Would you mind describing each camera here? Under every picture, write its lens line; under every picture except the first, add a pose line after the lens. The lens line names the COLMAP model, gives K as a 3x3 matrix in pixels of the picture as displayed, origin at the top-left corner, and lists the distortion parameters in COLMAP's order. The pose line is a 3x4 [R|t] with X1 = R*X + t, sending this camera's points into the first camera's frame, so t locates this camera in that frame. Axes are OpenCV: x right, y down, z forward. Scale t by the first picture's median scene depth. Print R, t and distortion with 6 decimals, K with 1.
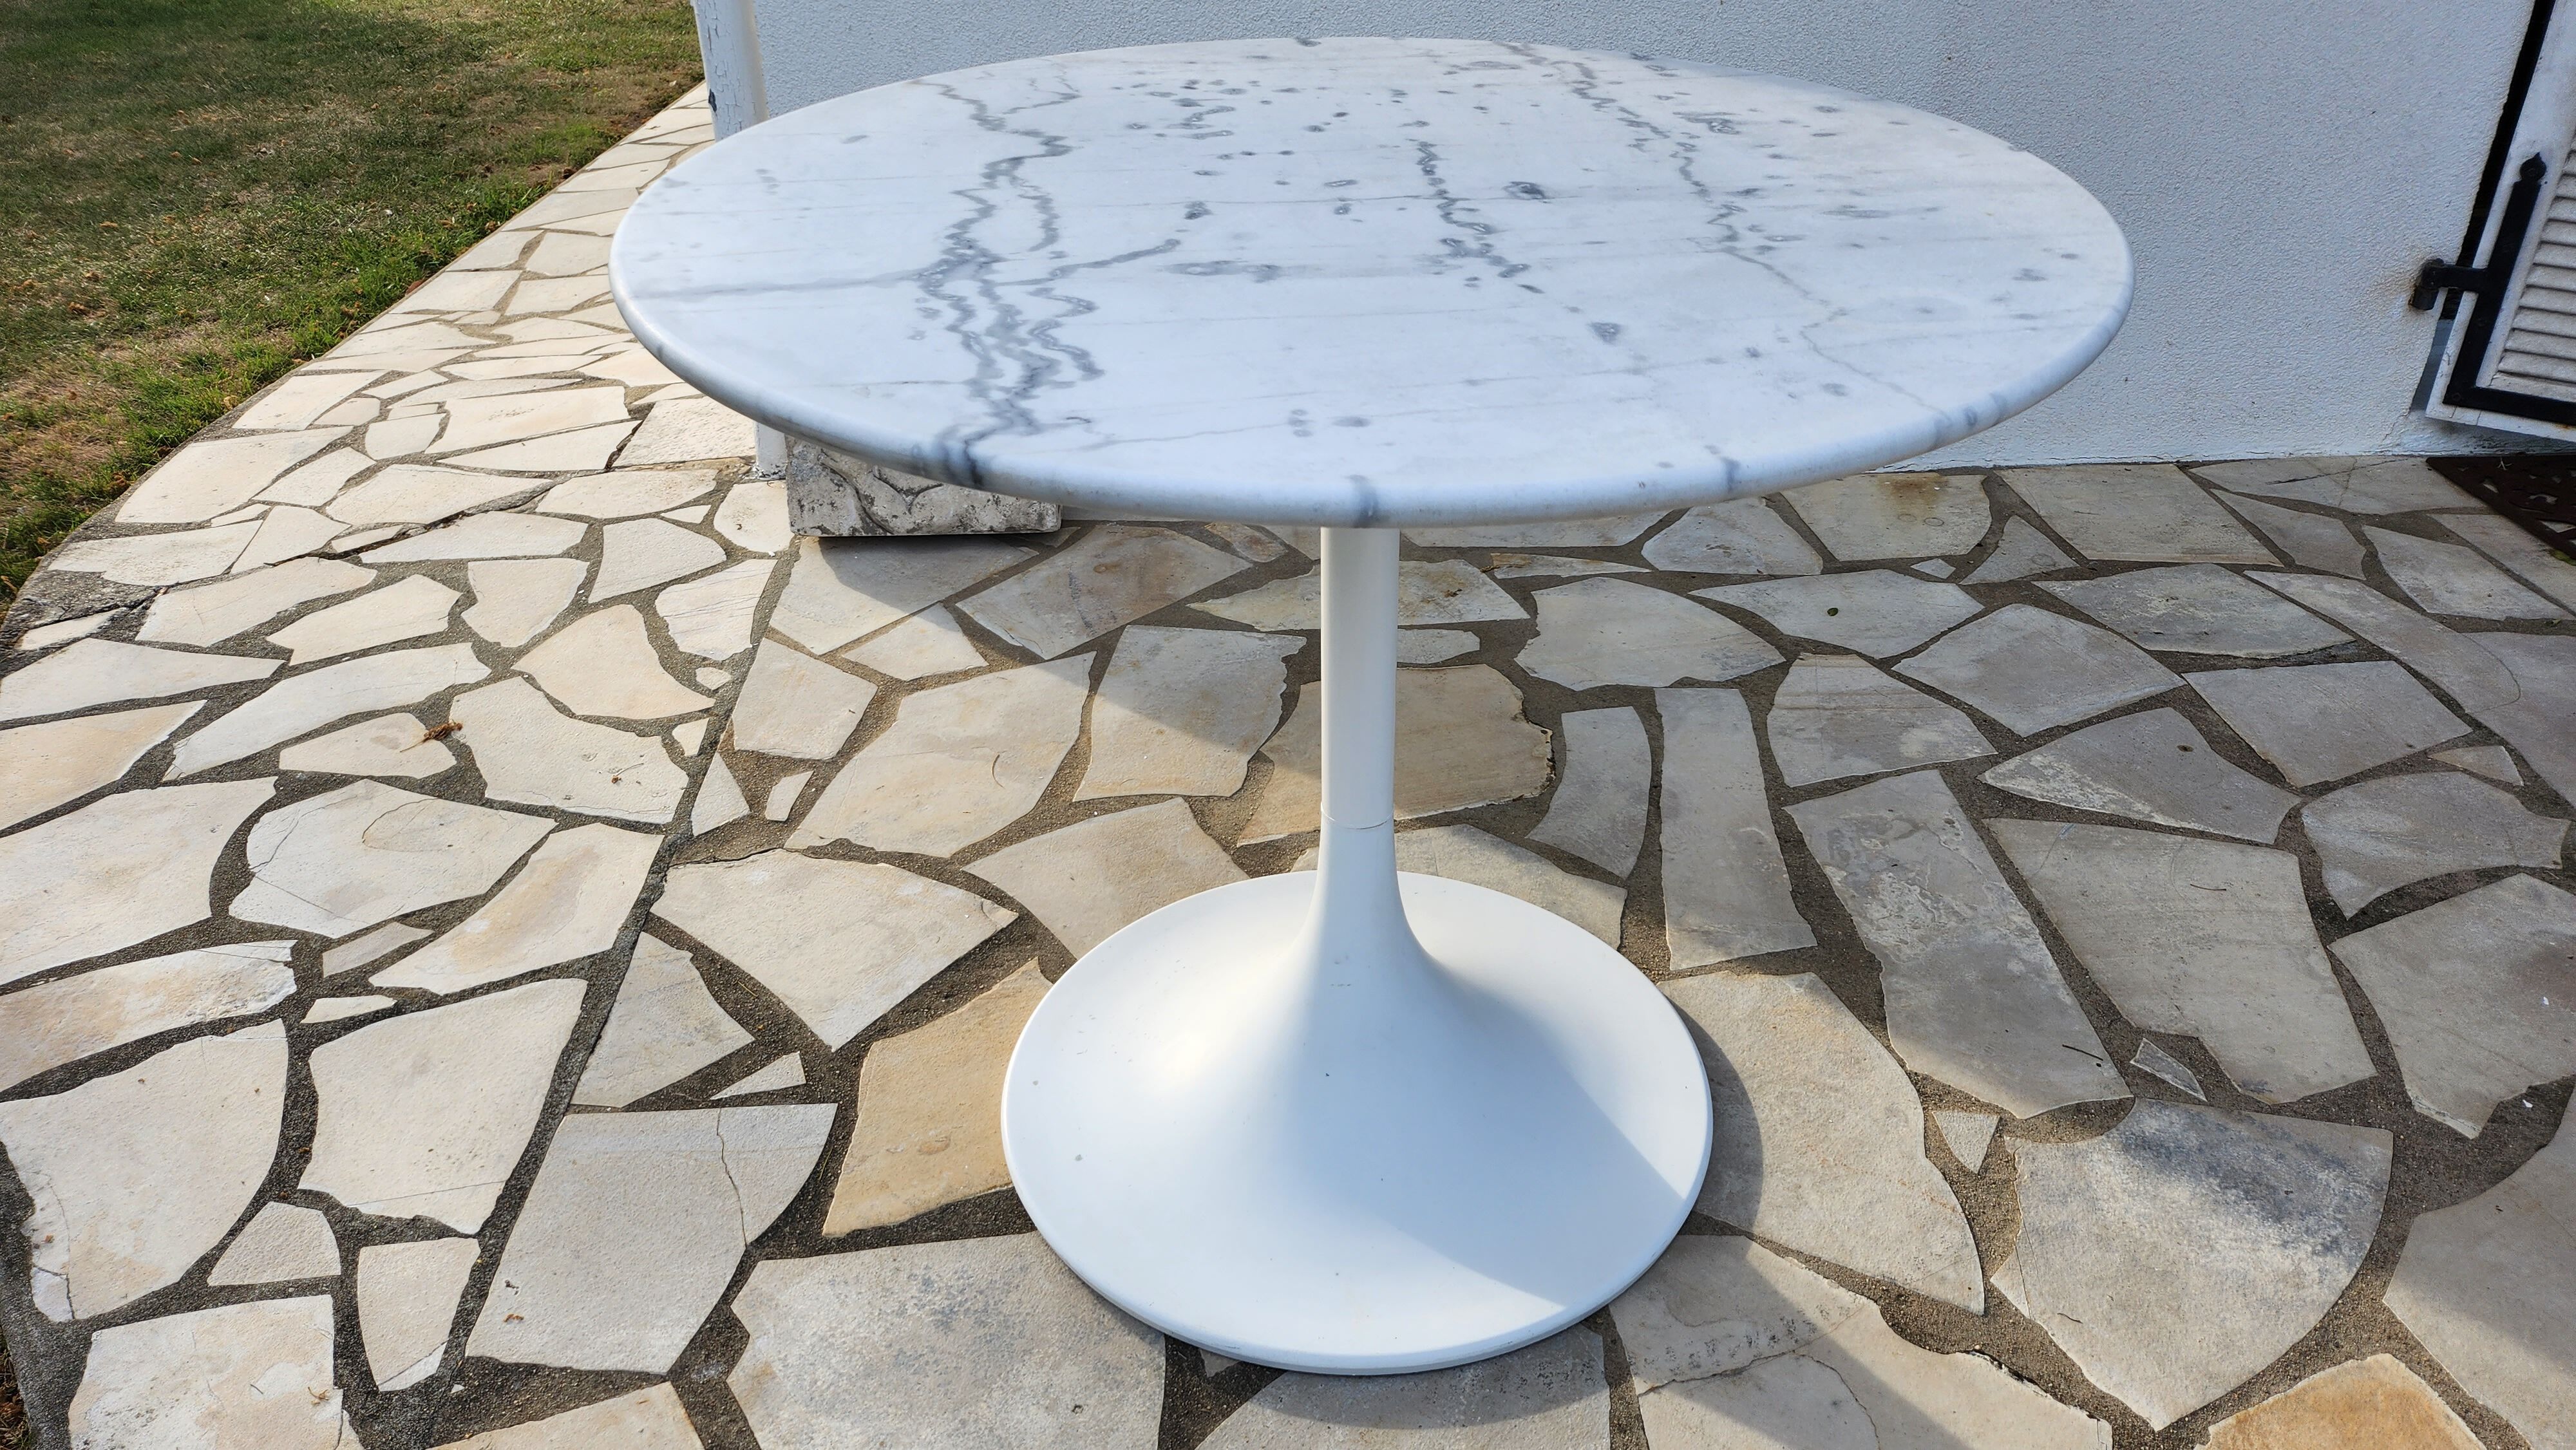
lens RADIAL K [[1823.6, 0, 1311.8], [0, 1823.6, 755.2], [0, 0, 1]] dist [0.039929, -0.031526]
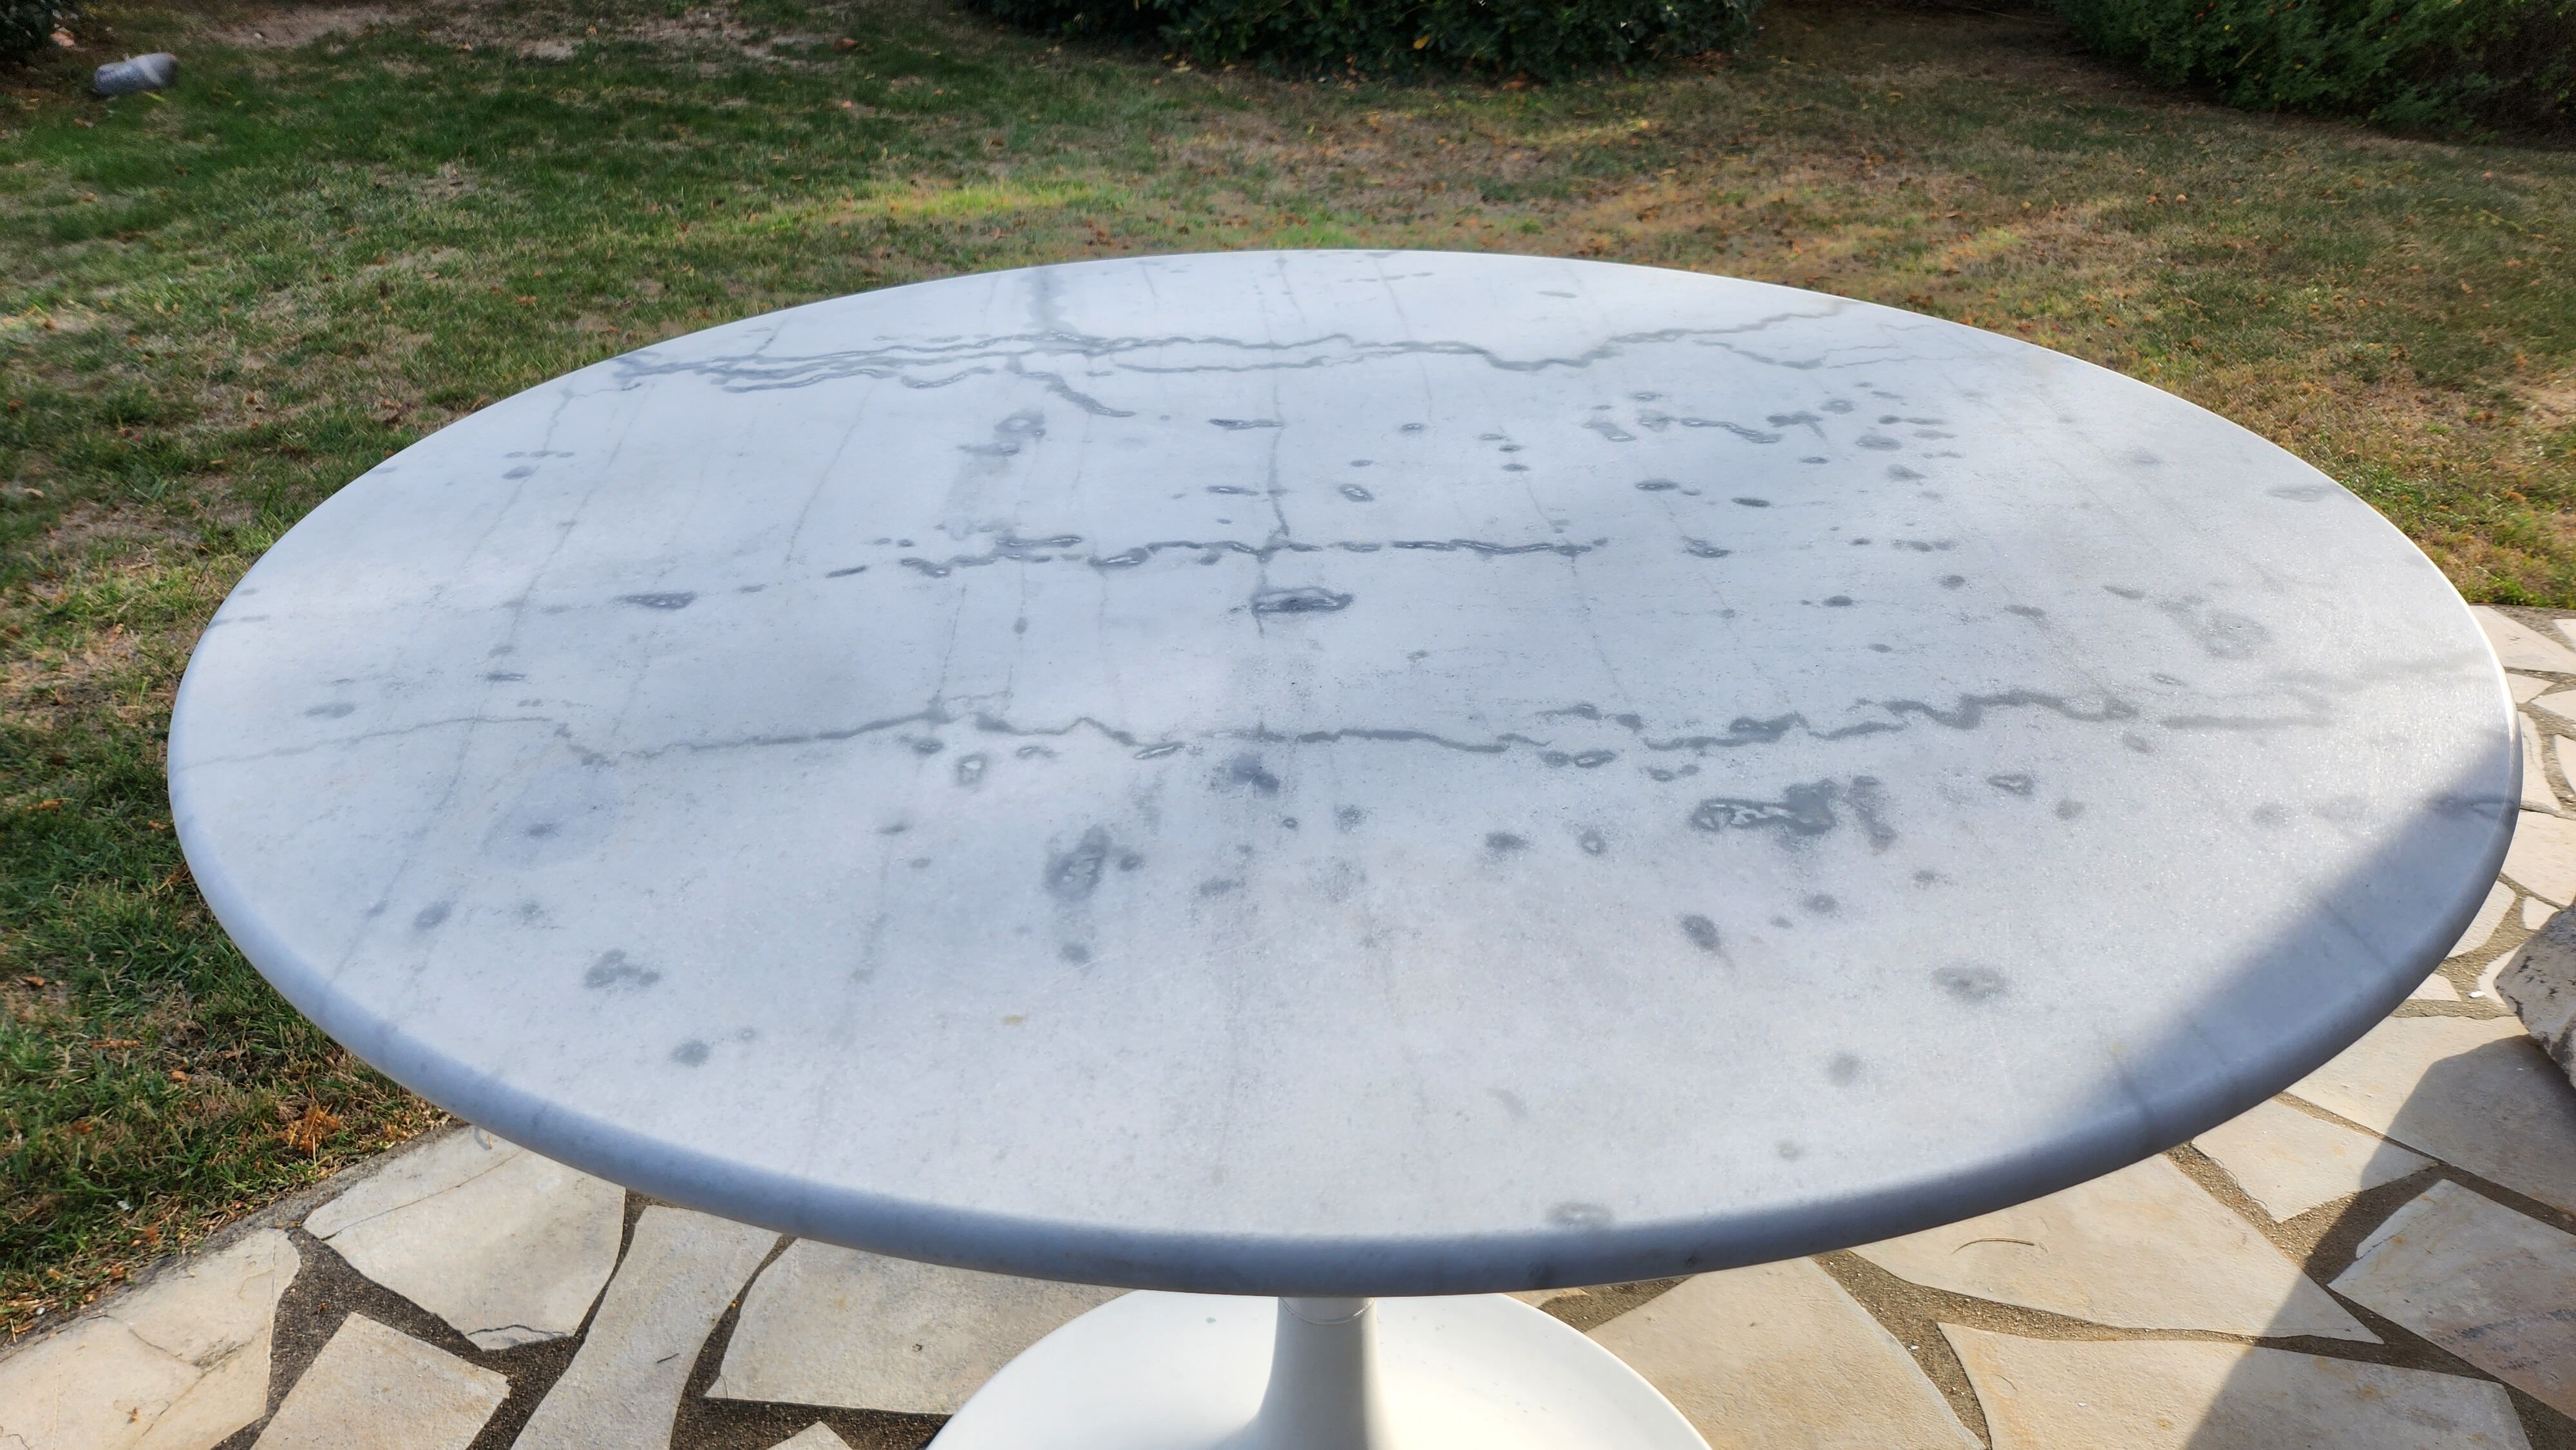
lens RADIAL K [[1823.6, 0, 1287.2], [0, 1823.6, 740.3], [0, 0, 1]] dist [0.039929, -0.031526]
pose [[-0.083478, 0.488000, -0.868843, 0.543714], [-0.533046, 0.714796, 0.452691, -0.440280], [0.841958, 0.500922, 0.200457, 0.707683]]
